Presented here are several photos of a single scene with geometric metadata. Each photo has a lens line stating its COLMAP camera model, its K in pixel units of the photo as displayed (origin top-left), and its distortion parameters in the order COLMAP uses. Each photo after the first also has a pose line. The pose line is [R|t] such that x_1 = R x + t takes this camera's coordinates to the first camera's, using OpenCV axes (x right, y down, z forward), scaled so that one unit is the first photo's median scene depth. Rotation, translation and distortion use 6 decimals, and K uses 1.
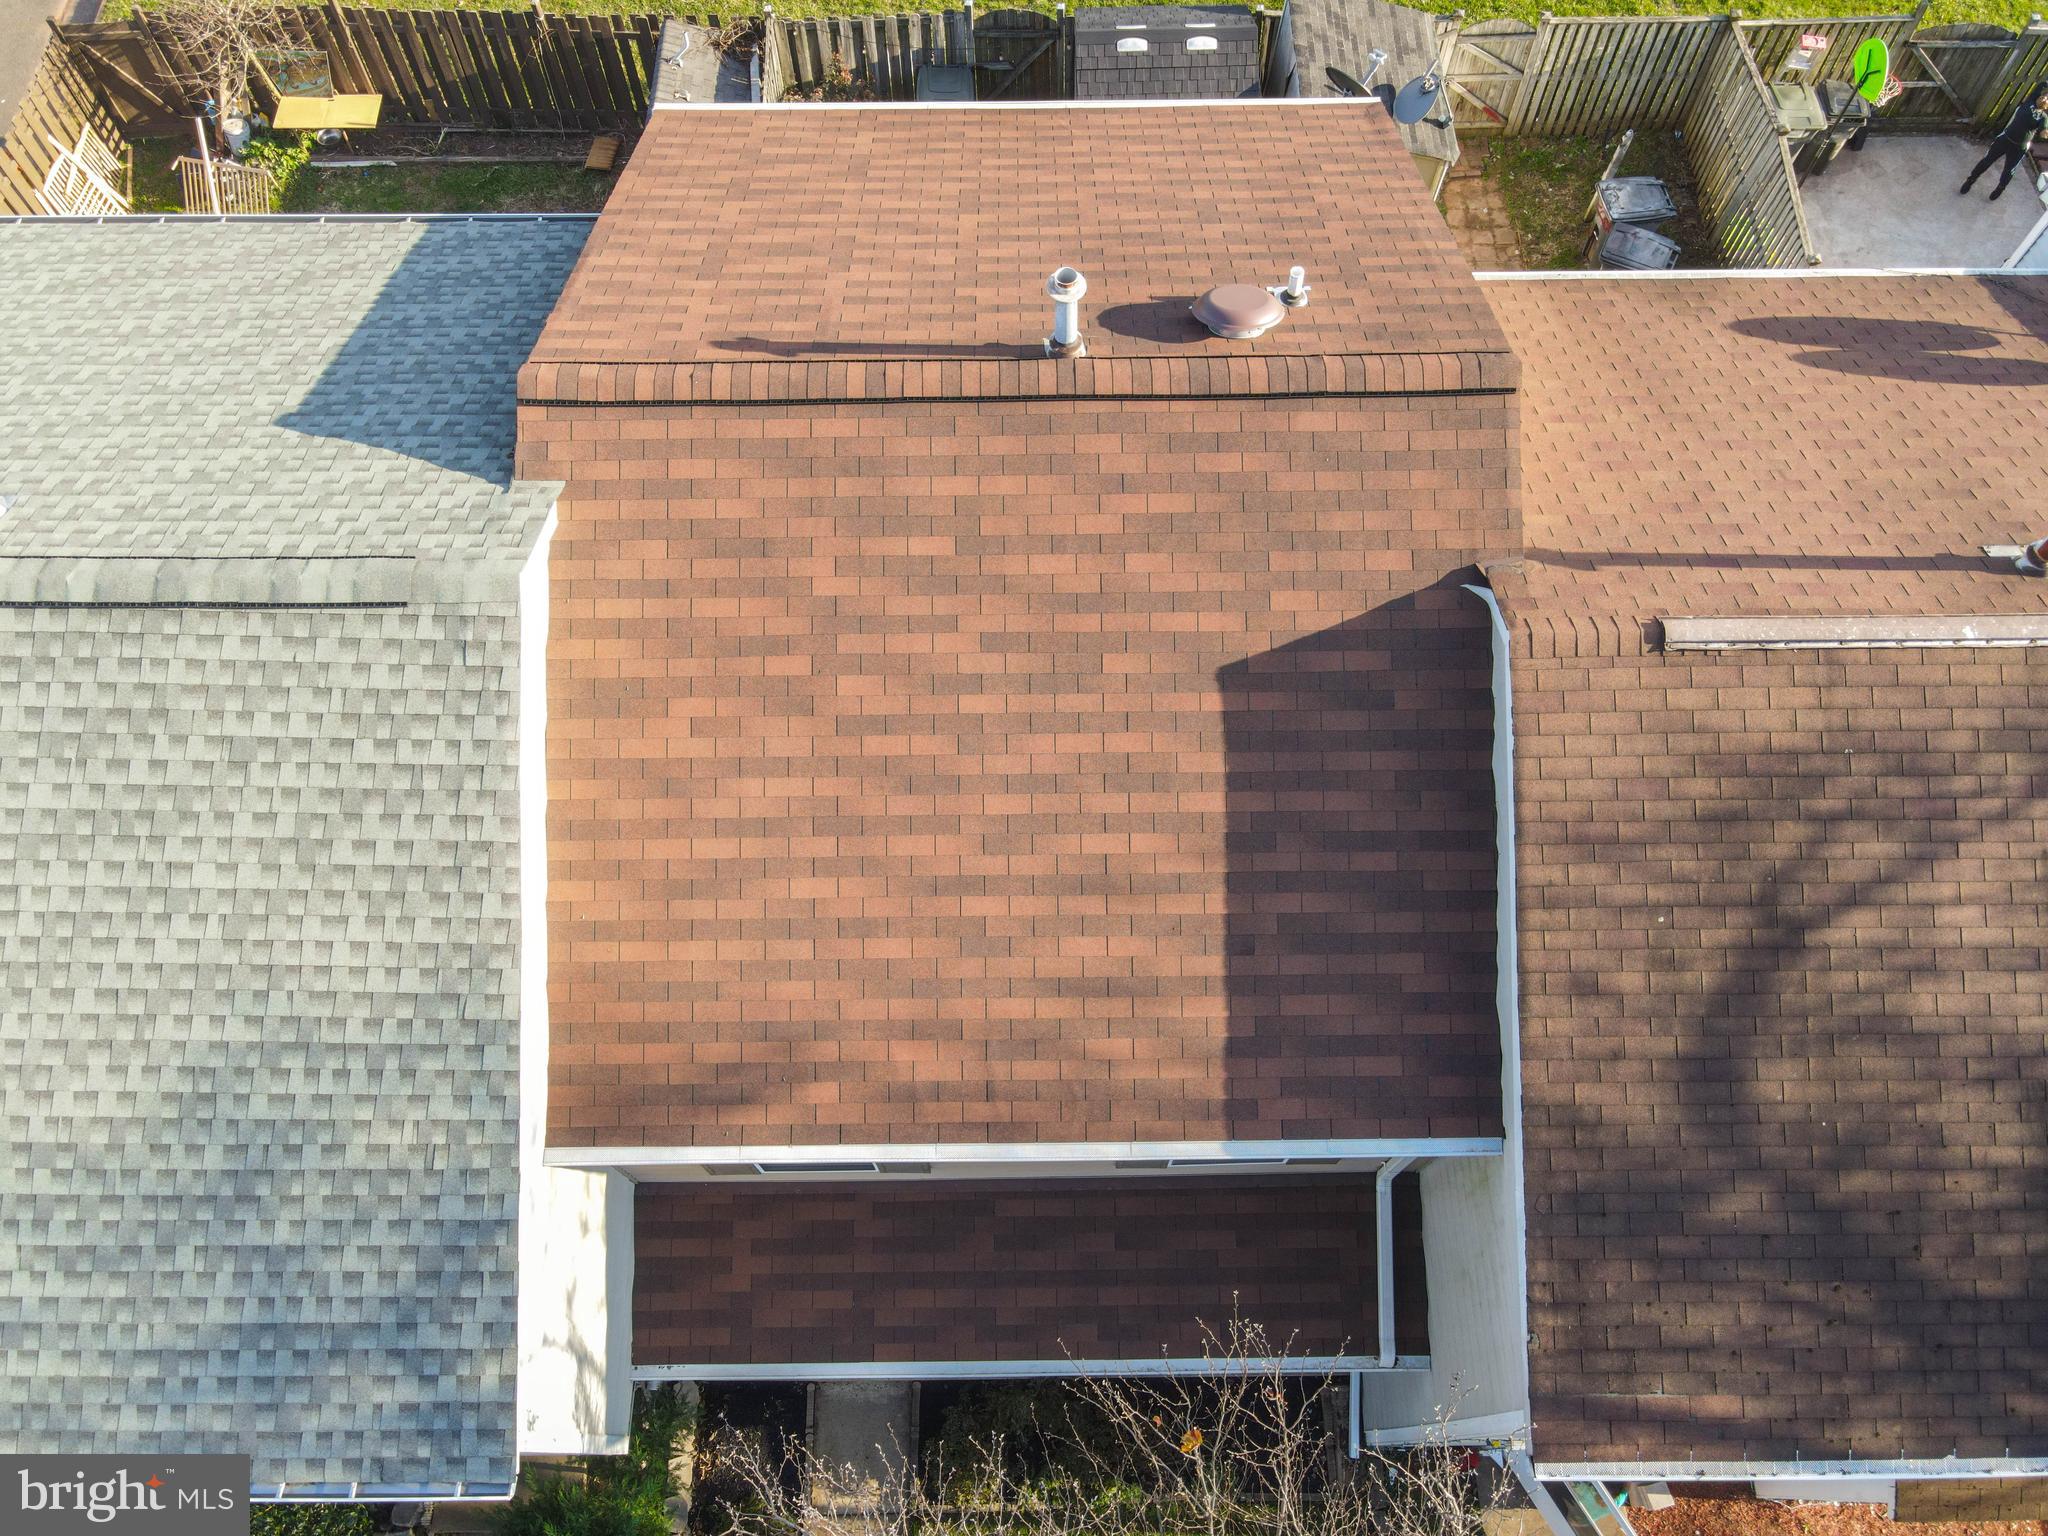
lens RADIAL K [[1500.9, 0, 1017.8], [0, 1500.9, 759.6], [0, 0, 1]] dist [0.020764, 0.003580]
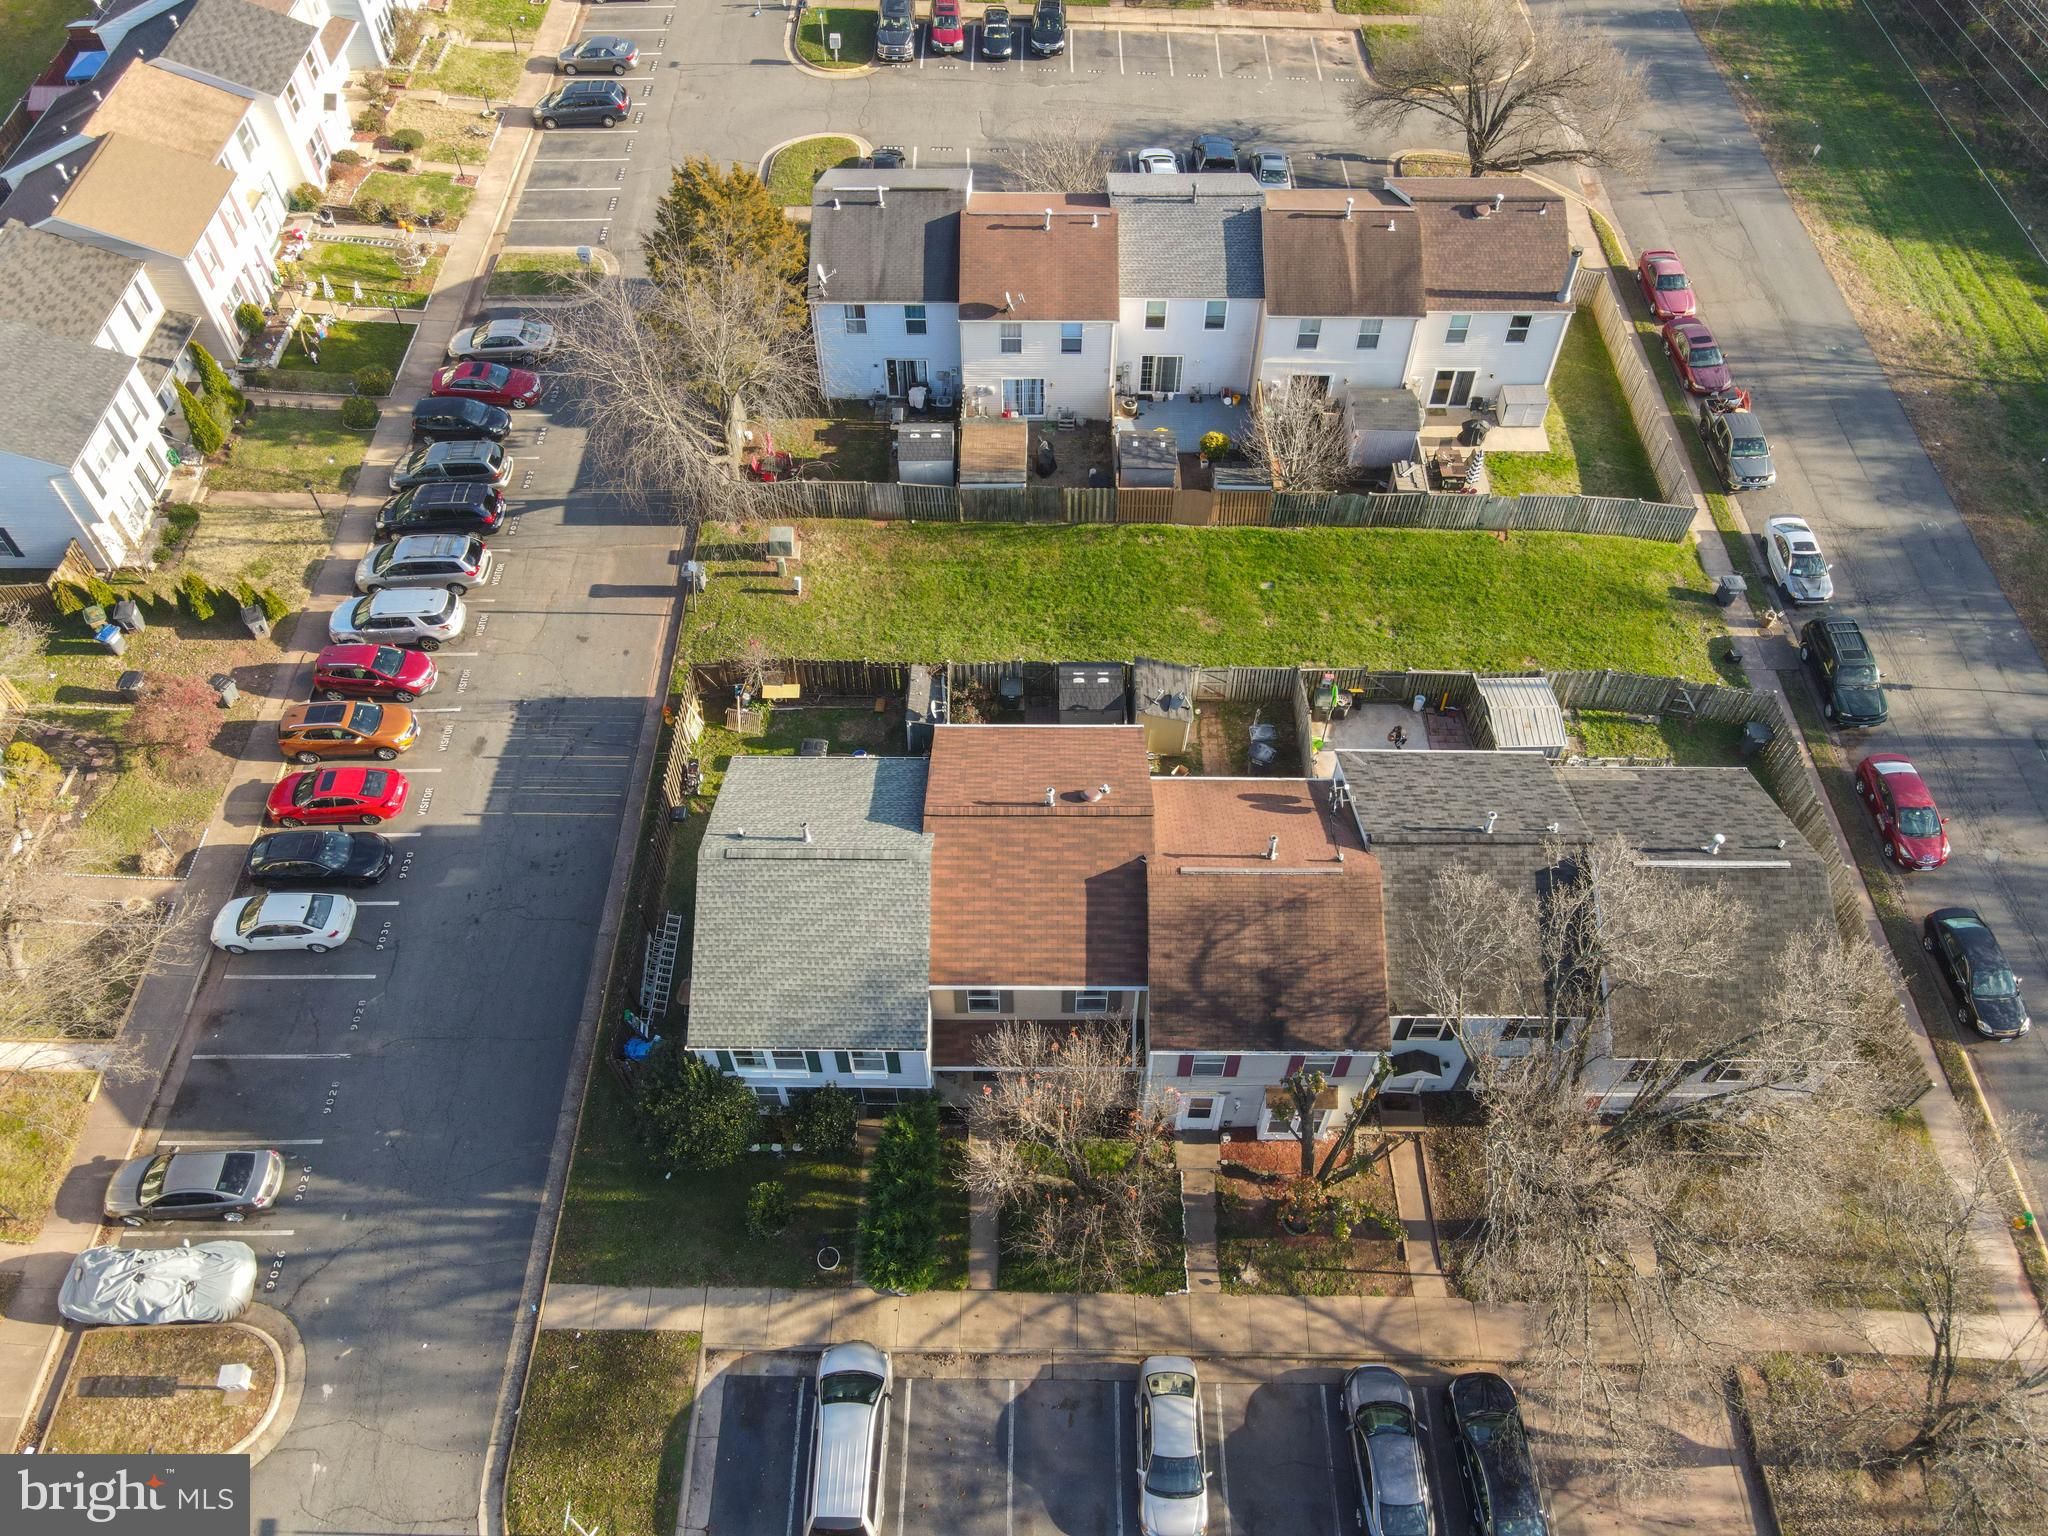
lens RADIAL K [[1500.9, 0, 1025.1], [0, 1500.9, 763.8], [0, 0, 1]] dist [0.020764, 0.003580]
pose [[0.999917, 0.012783, -0.001828, -0.033890], [-0.012878, 0.976894, -0.213337, 0.535242], [-0.000942, 0.213343, 0.976977, -3.245778]]
